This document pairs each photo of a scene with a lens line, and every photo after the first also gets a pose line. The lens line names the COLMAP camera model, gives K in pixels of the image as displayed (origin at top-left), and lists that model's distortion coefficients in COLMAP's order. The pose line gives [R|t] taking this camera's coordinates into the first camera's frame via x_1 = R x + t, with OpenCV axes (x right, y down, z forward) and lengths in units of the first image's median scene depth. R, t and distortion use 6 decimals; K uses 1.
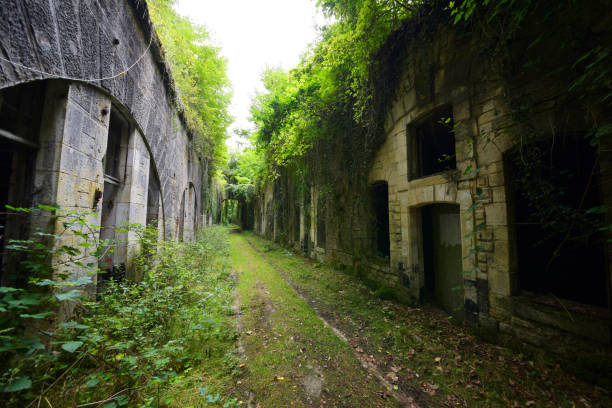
lens RADIAL K [[214.8, 0, 308.7], [0, 214.8, 203.5], [0, 0, 1]] dist [0.000444, -0.011384]
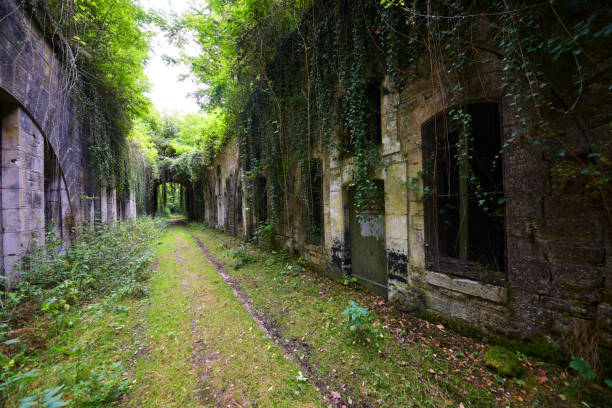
lens RADIAL K [[214.8, 0, 308.7], [0, 214.8, 203.5], [0, 0, 1]] dist [0.000444, -0.011384]
pose [[0.977496, -0.033211, 0.208321, -0.289379], [0.019490, 0.997524, 0.067574, 0.109685], [-0.210050, -0.061993, 0.975723, 1.049664]]
